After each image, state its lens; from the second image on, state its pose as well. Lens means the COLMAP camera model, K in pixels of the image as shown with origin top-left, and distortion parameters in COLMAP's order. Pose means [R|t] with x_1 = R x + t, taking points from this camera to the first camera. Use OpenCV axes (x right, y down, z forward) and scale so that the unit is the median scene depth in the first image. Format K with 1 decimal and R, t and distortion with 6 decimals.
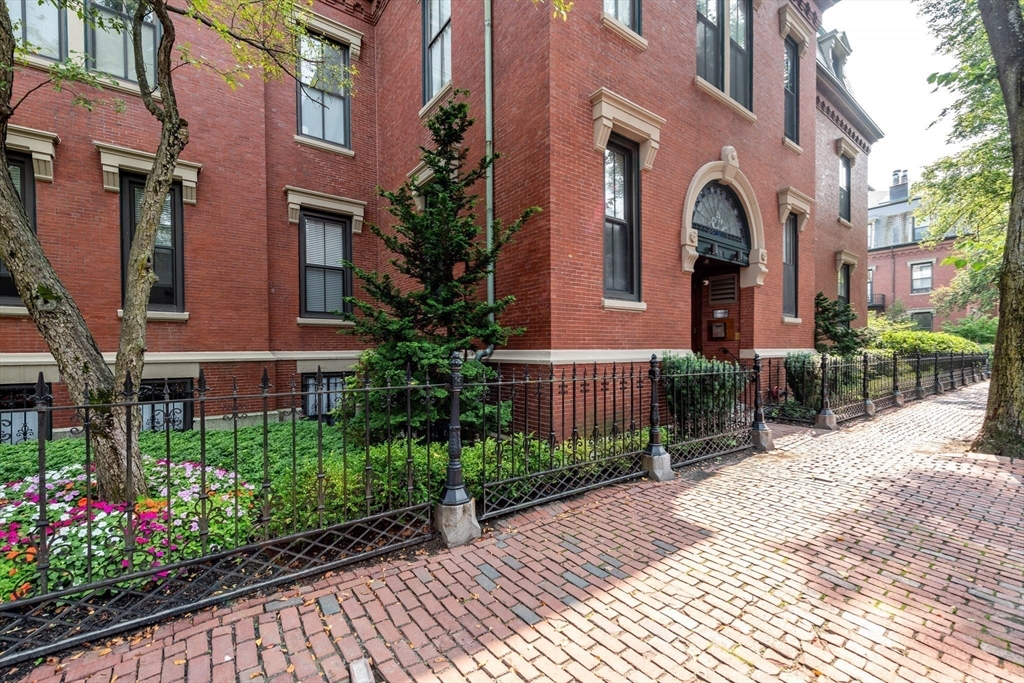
lens RADIAL K [[423.6, 0, 512.6], [0, 423.6, 349.4], [0, 0, 1]] dist [0.003694, 0.000281]
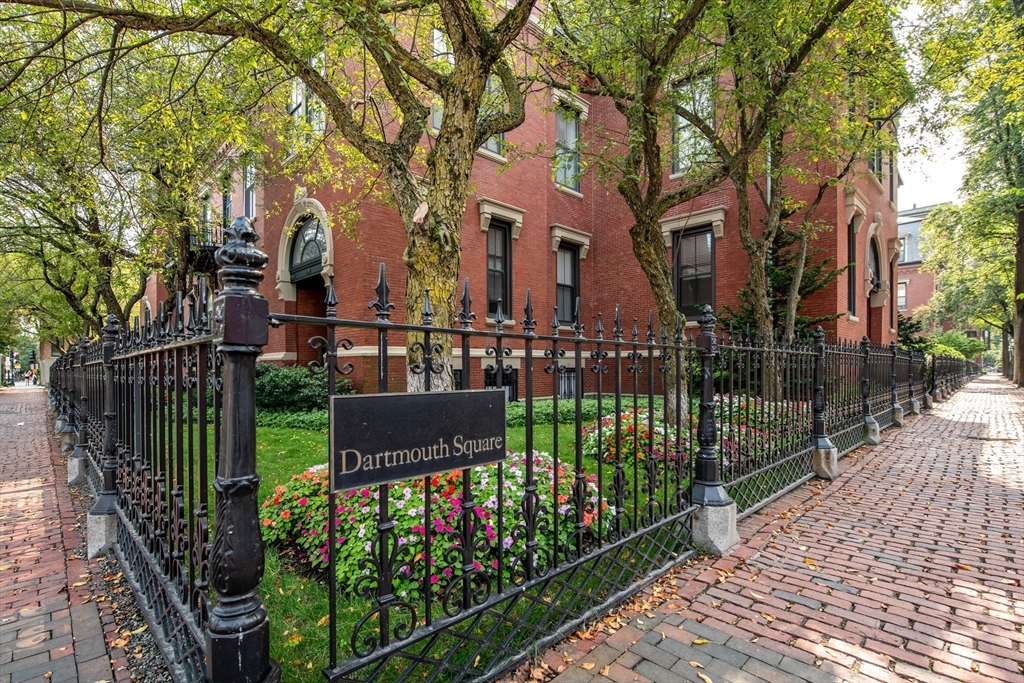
lens RADIAL K [[474.9, 0, 501.4], [0, 474.9, 371.1], [0, 0, 1]] dist [-0.019381, -0.000792]
pose [[0.993220, 0.002130, 0.116227, -0.792719], [-0.004422, 0.999801, 0.019470, 0.035888], [-0.116163, -0.019852, 0.993032, -0.392949]]
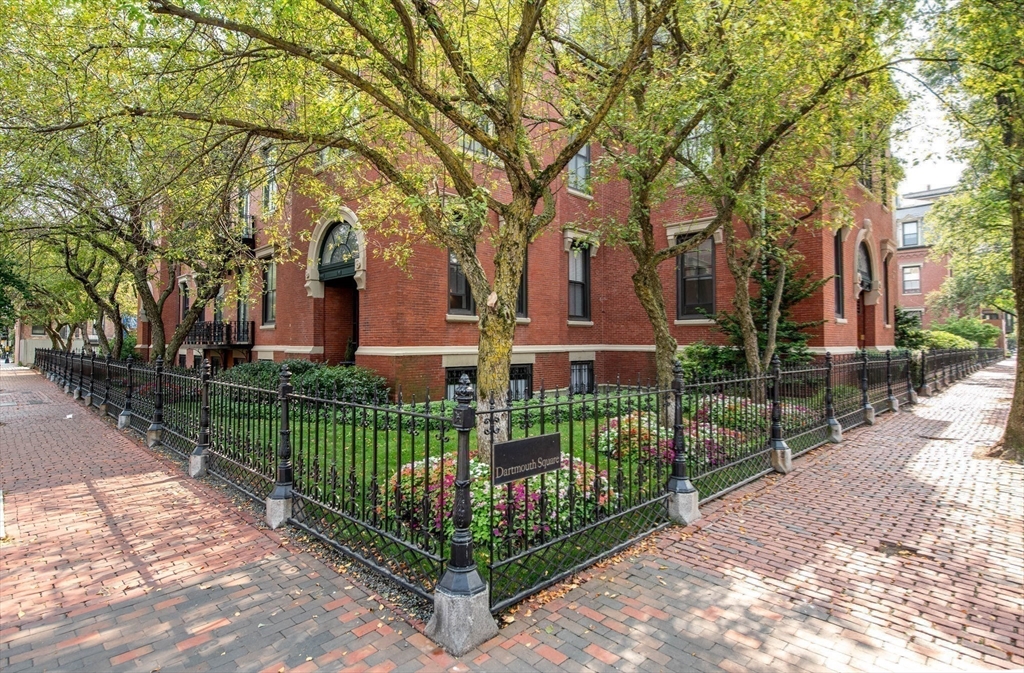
lens RADIAL K [[500.3, 0, 511.7], [0, 500.3, 329.0], [0, 0, 1]] dist [-0.006056, -0.001838]
pose [[0.991827, 0.011832, 0.127039, -0.841836], [-0.009153, 0.999724, -0.021652, -0.010191], [-0.127260, 0.020312, 0.991661, -0.542368]]
